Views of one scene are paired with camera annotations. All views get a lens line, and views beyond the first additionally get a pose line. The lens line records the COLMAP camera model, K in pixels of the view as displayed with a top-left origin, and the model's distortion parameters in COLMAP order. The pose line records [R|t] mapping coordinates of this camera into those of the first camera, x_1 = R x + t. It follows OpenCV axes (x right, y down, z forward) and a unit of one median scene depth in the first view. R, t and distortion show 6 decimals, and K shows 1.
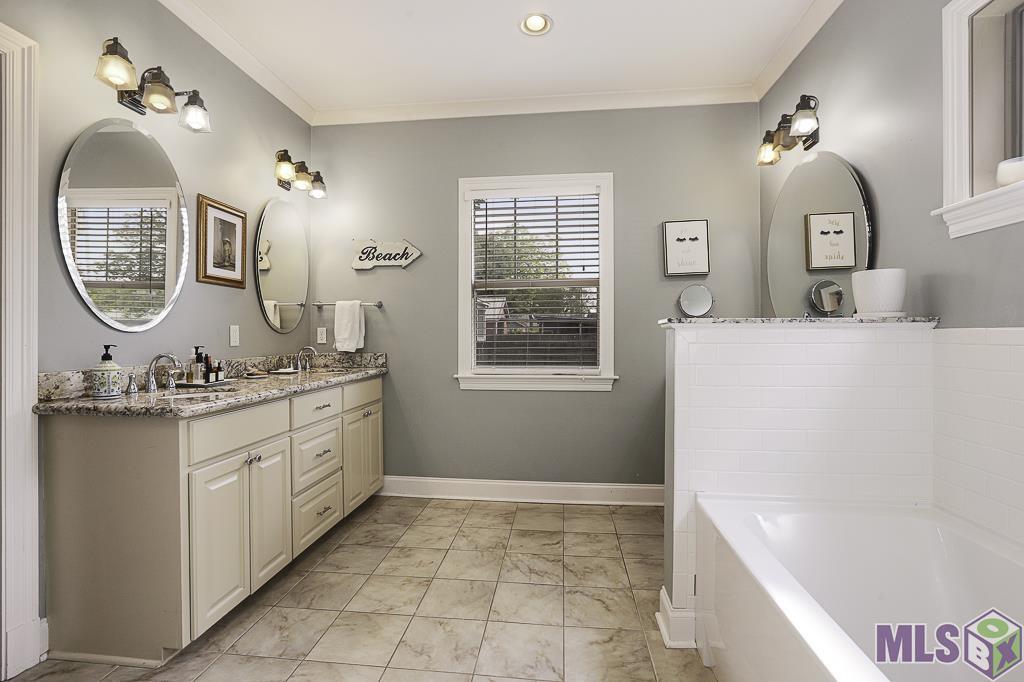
lens RADIAL K [[486.8, 0, 511.5], [0, 486.8, 341.6], [0, 0, 1]] dist [0.000751, 0.000134]
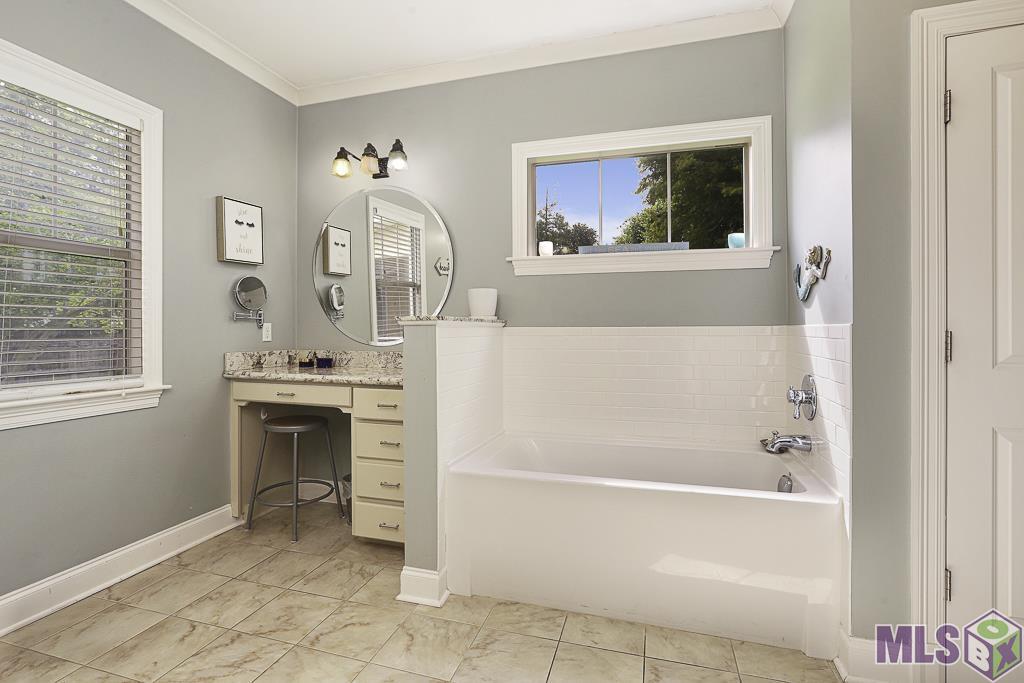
lens RADIAL K [[486.8, 0, 514.5], [0, 486.8, 330.7], [0, 0, 1]] dist [0.000751, 0.000134]
pose [[0.189959, -0.002839, 0.981788, -0.498832], [0.011698, 0.999931, 0.000628, -0.008041], [-0.981722, 0.011366, 0.189979, 0.402734]]
